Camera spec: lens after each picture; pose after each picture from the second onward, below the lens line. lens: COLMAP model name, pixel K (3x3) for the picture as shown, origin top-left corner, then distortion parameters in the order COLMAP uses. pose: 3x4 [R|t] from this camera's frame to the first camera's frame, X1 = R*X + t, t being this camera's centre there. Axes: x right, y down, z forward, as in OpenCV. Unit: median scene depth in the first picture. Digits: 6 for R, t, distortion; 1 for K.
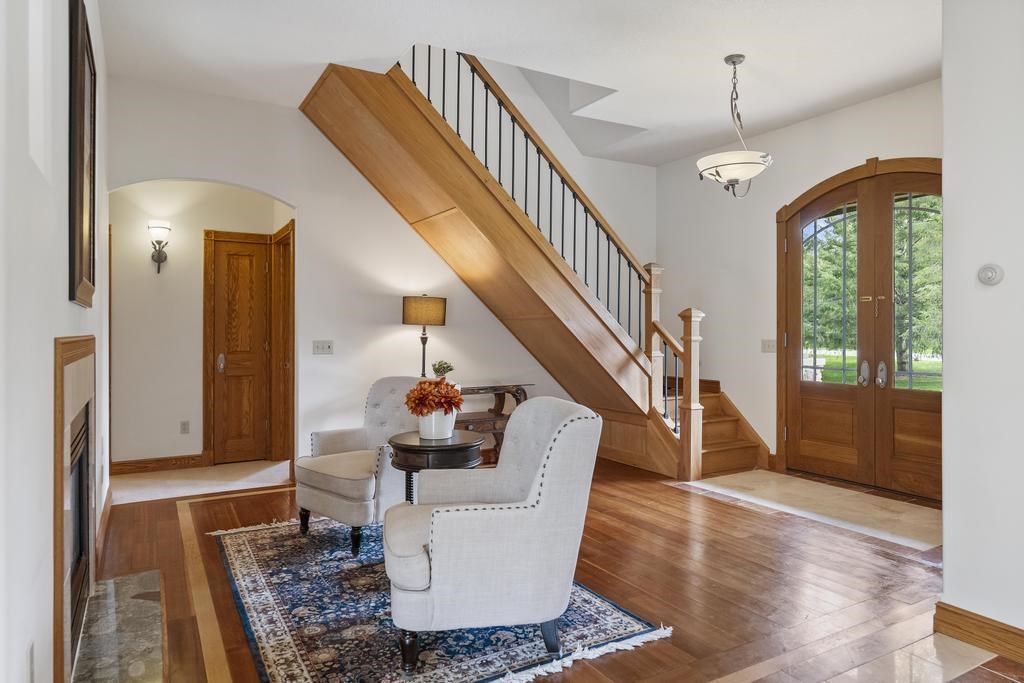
lens RADIAL K [[648.3, 0, 513.4], [0, 648.3, 334.6], [0, 0, 1]] dist [-0.009032, -0.002736]
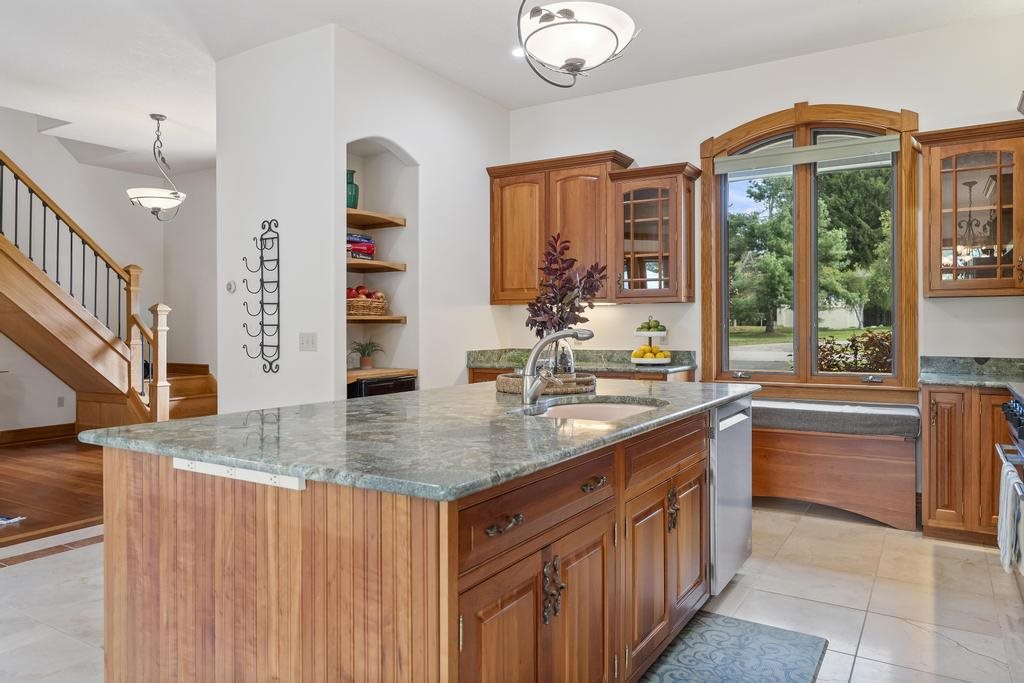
lens RADIAL K [[697.3, 0, 514.7], [0, 697.3, 333.4], [0, 0, 1]] dist [-0.009011, -0.000157]
pose [[0.873044, -0.009860, 0.487542, 0.211173], [0.008953, 0.999951, 0.004191, 0.014810], [-0.487559, 0.000706, 0.873090, -0.454113]]
